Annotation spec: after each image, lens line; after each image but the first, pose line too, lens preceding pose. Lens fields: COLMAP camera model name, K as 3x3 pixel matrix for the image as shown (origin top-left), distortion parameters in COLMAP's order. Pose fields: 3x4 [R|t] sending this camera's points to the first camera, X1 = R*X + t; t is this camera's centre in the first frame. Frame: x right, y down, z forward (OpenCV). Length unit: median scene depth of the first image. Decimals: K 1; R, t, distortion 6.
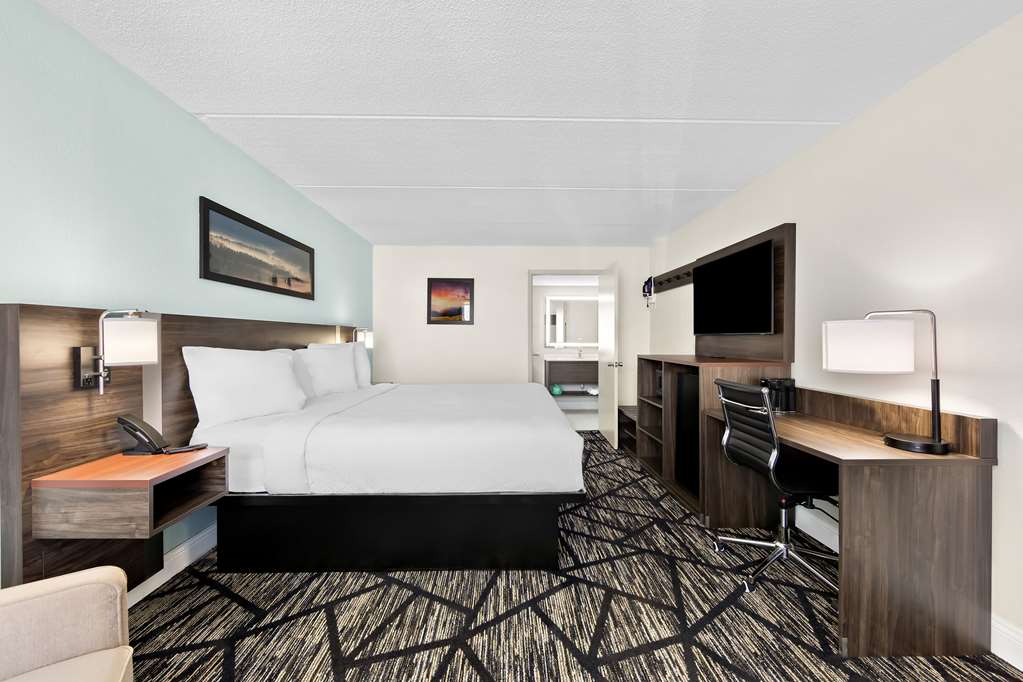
lens RADIAL K [[401.4, 0, 509.9], [0, 401.4, 339.0], [0, 0, 1]] dist [-0.000974, -0.000255]
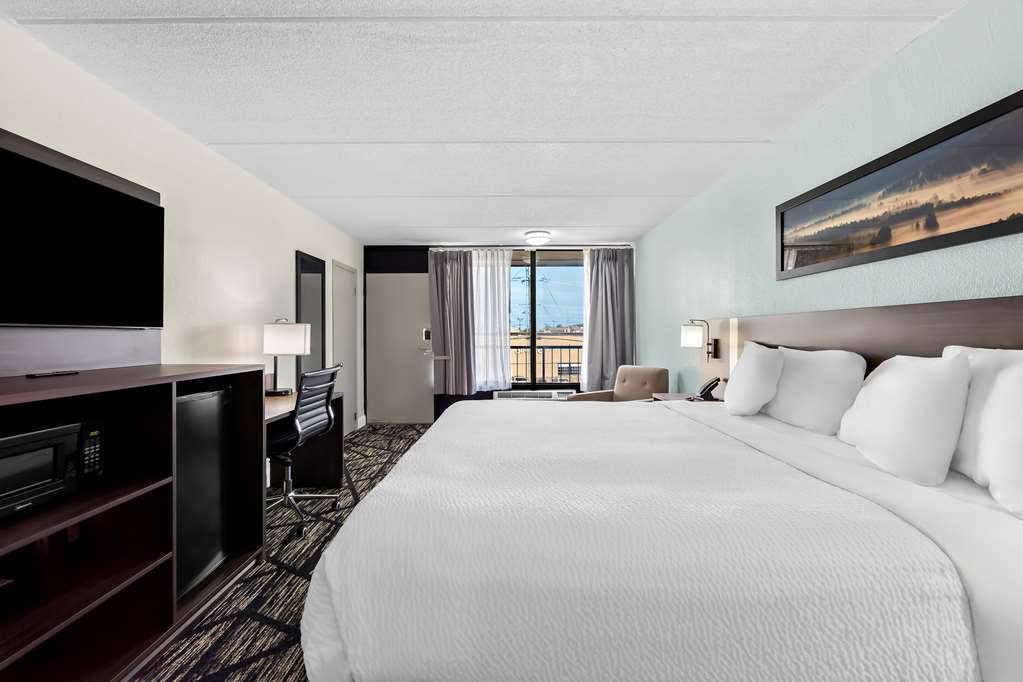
lens RADIAL K [[402.8, 0, 510.9], [0, 402.8, 334.3], [0, 0, 1]] dist [-0.002540, -0.000309]
pose [[-0.999983, -0.000386, 0.005849, -0.038449], [-0.000375, 0.999998, 0.001979, -0.003549], [-0.005849, 0.001976, -0.999981, 2.209479]]
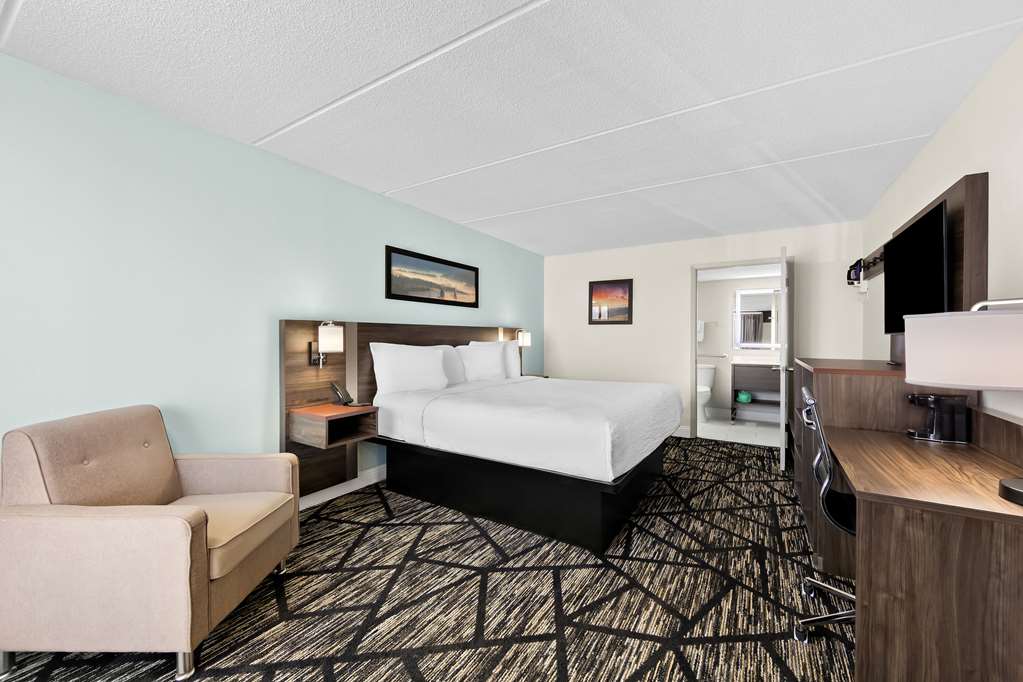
lens RADIAL K [[401.4, 0, 509.9], [0, 401.4, 339.0], [0, 0, 1]] dist [-0.000974, -0.000255]
pose [[0.837460, 0.003717, -0.546485, 0.489649], [-0.003095, 0.999993, 0.002057, 0.000198], [0.546489, -0.000032, 0.837466, -0.029791]]
